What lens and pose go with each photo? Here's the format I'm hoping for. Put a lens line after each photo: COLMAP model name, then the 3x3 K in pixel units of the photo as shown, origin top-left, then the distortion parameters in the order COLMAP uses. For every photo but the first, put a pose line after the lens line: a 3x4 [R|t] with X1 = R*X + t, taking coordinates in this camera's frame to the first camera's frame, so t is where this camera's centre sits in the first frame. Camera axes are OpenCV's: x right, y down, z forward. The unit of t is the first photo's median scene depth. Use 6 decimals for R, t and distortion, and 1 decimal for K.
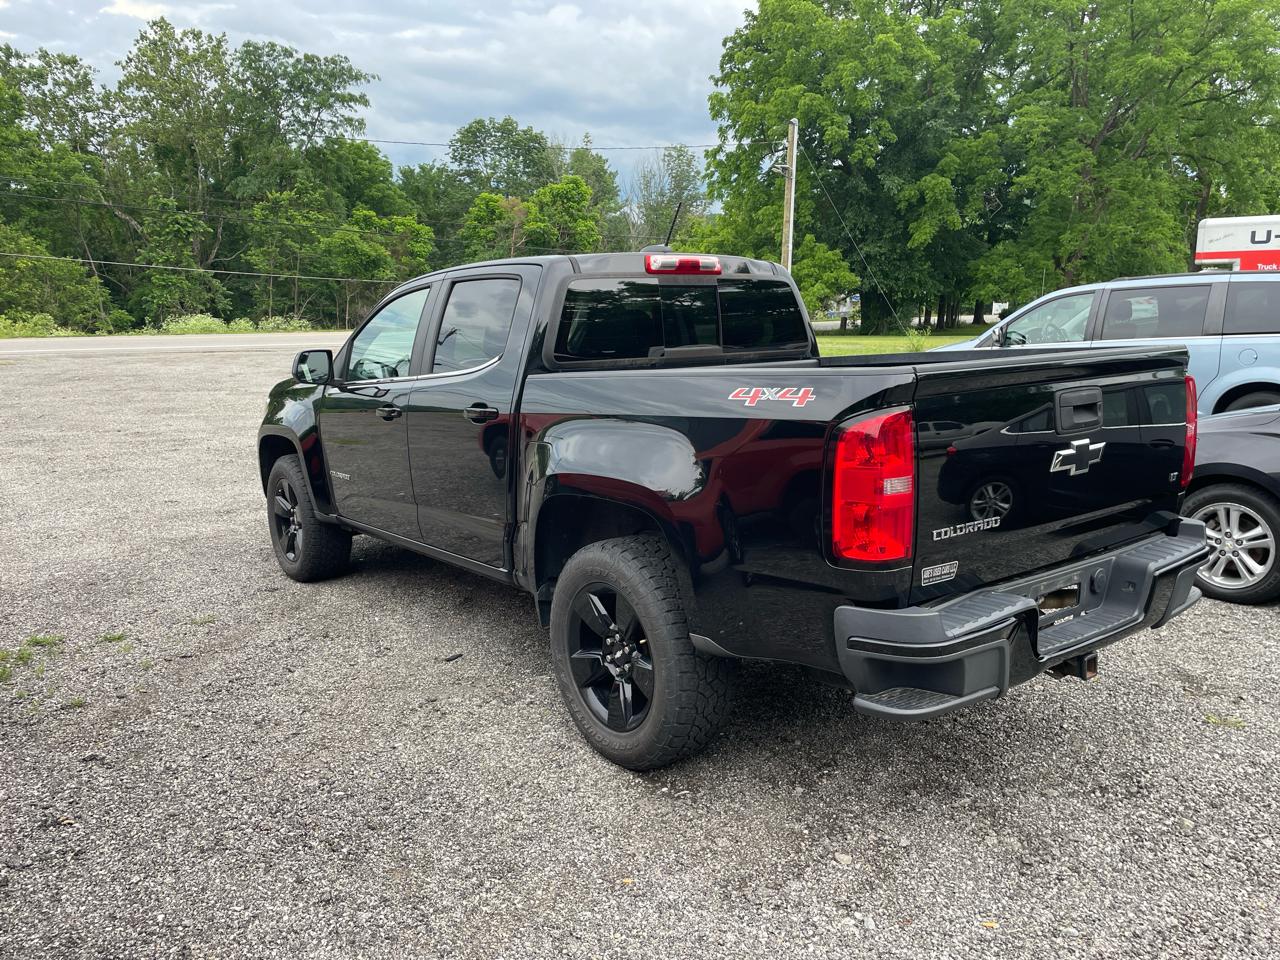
lens RADIAL K [[972.8, 0, 649.6], [0, 972.8, 484.1], [0, 0, 1]] dist [0.077954, -0.101833]
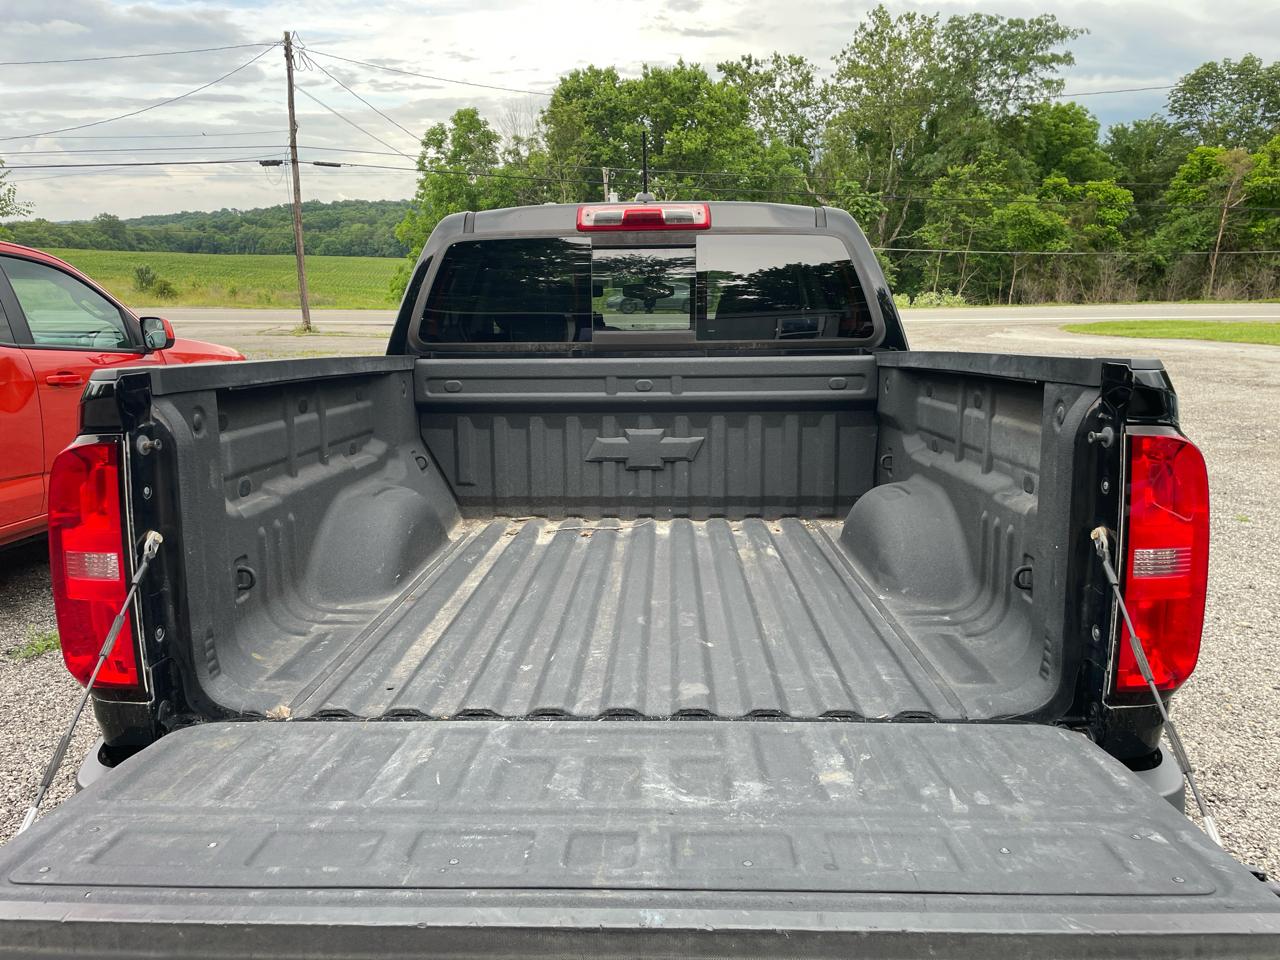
lens RADIAL K [[968.1, 0, 632.8], [0, 968.1, 477.6], [0, 0, 1]] dist [0.095116, -0.118658]
pose [[0.765422, 0.125657, -0.631142, 0.225886], [-0.114094, 0.991712, 0.059077, -0.031866], [0.633334, 0.026791, 0.773415, 0.188682]]
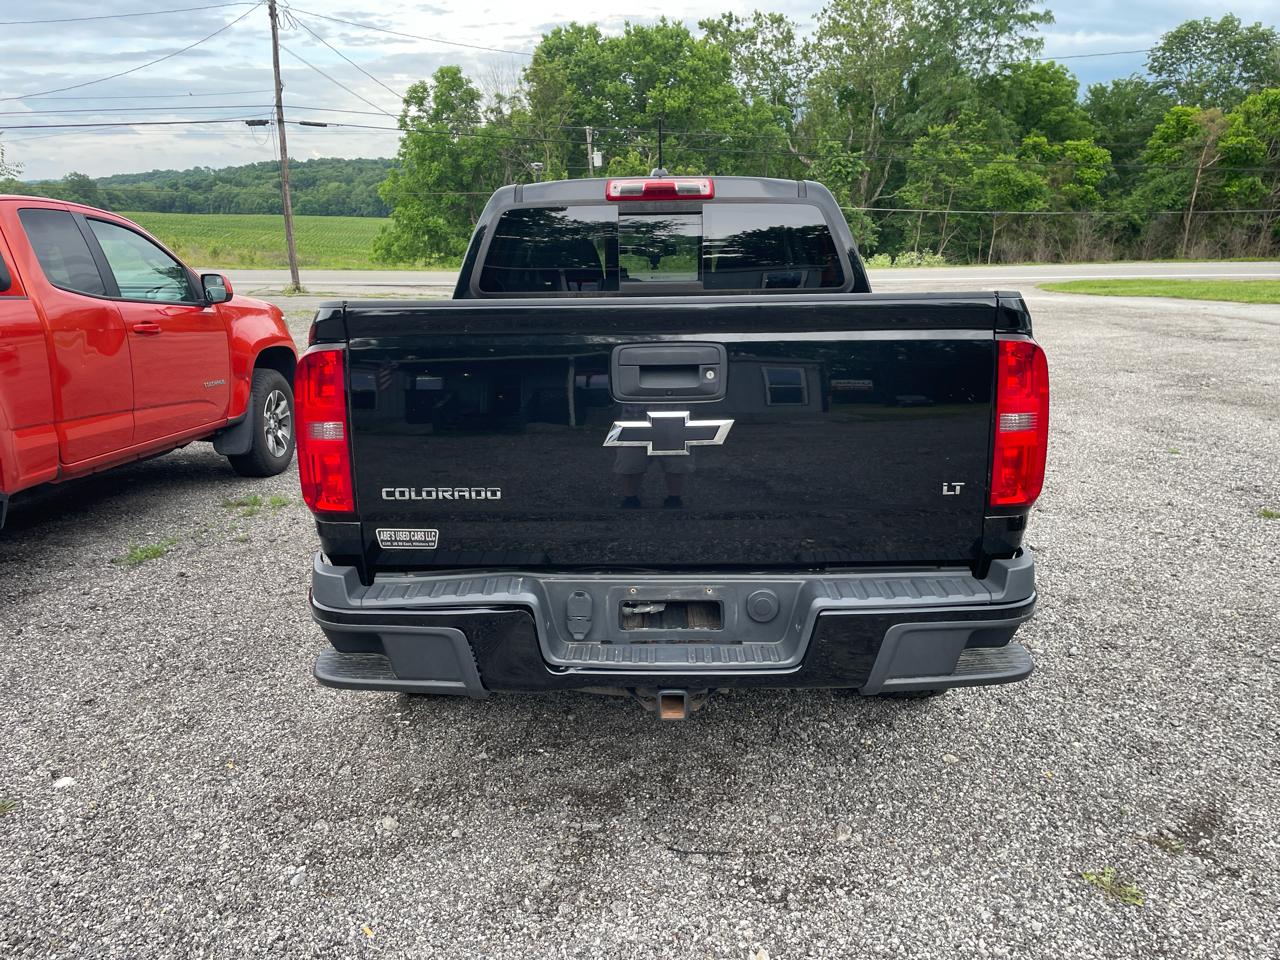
lens RADIAL K [[968.1, 0, 635.8], [0, 968.1, 475.5], [0, 0, 1]] dist [0.095116, -0.118658]
pose [[0.779152, 0.143656, -0.610151, 0.266502], [-0.109628, 0.989612, 0.093005, -0.018868], [0.617174, -0.005576, 0.786807, 0.117730]]
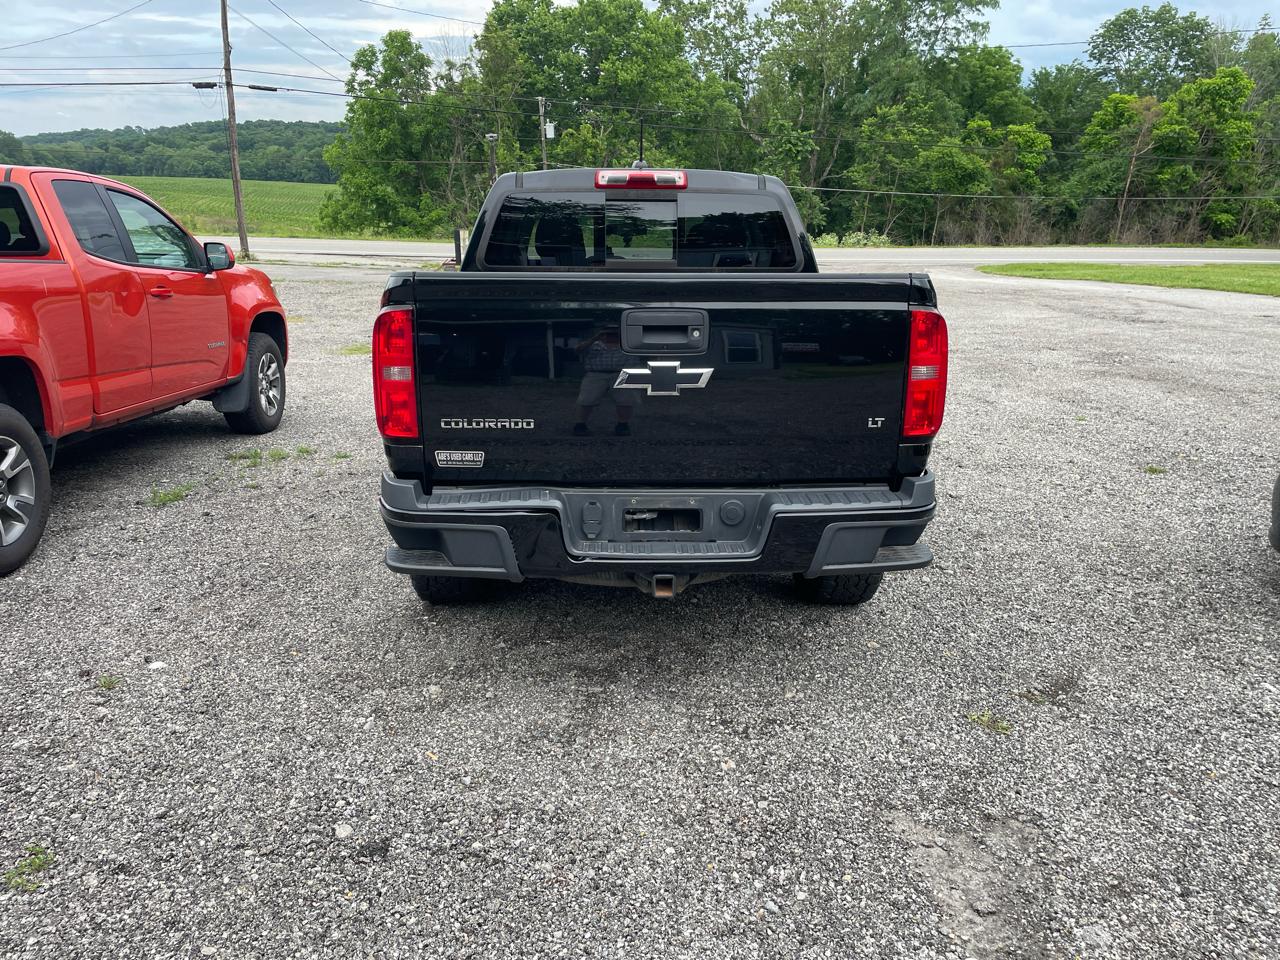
lens RADIAL K [[968.1, 0, 641.1], [0, 968.1, 486.0], [0, 0, 1]] dist [0.095116, -0.118658]
pose [[0.812451, 0.169302, -0.557908, 0.298781], [-0.122244, 0.985106, 0.120923, -0.010853], [0.570071, -0.030043, 0.821046, 0.051281]]
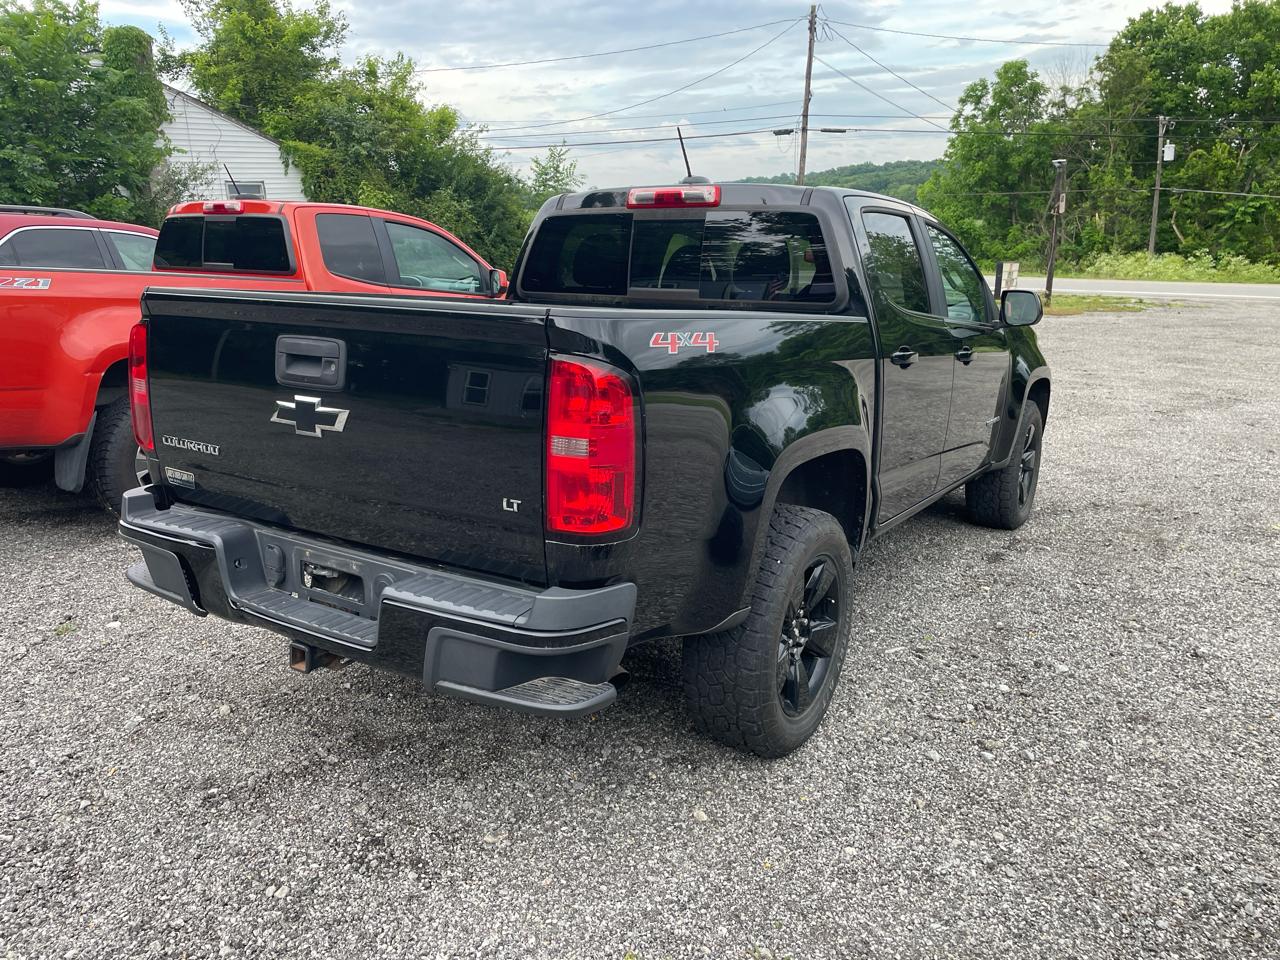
lens RADIAL K [[972.8, 0, 625.0], [0, 972.8, 466.7], [0, 0, 1]] dist [0.077954, -0.101833]
pose [[0.326977, 0.219736, -0.919131, 0.400976], [-0.186888, 0.968420, 0.165035, -0.053868], [0.926369, 0.117812, 0.357717, 0.288453]]
